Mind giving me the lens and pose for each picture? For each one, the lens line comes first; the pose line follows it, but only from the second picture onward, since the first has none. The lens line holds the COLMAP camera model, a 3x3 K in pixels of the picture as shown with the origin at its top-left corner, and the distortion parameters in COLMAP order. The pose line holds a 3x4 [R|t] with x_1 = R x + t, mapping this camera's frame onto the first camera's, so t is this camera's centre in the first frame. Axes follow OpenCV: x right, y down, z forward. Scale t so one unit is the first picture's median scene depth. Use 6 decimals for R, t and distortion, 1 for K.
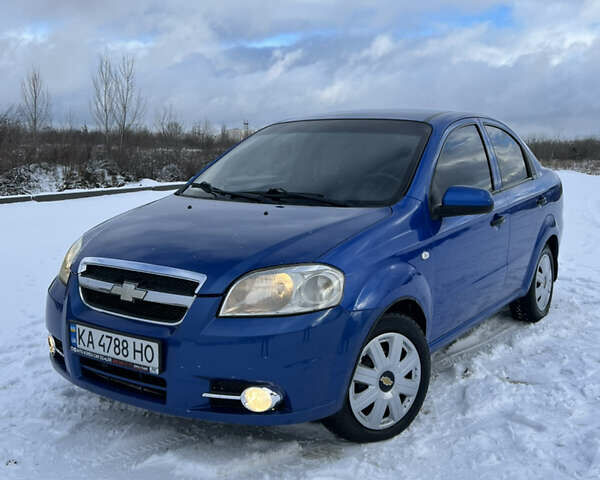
lens RADIAL K [[726.9, 0, 300.0], [0, 726.9, 240.0], [0, 0, 1]] dist [0.035934, -0.032028]
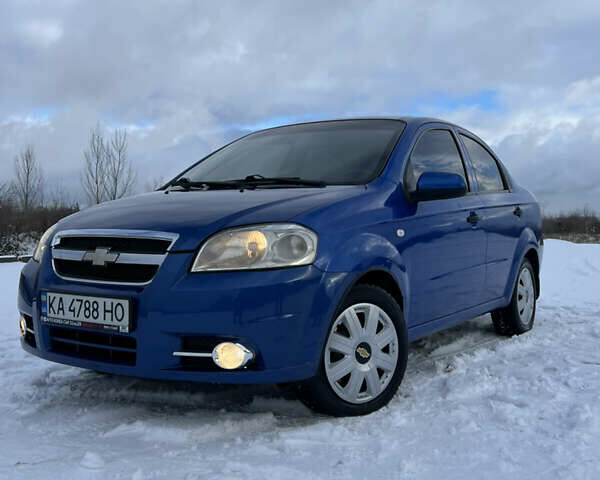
lens RADIAL K [[726.9, 0, 300.0], [0, 726.9, 240.0], [0, 0, 1]] dist [0.035934, -0.032028]
pose [[0.999923, -0.005956, 0.010876, 0.023961], [0.007312, 0.991582, -0.129276, 0.169040], [-0.010014, 0.129345, 0.991549, 0.008506]]
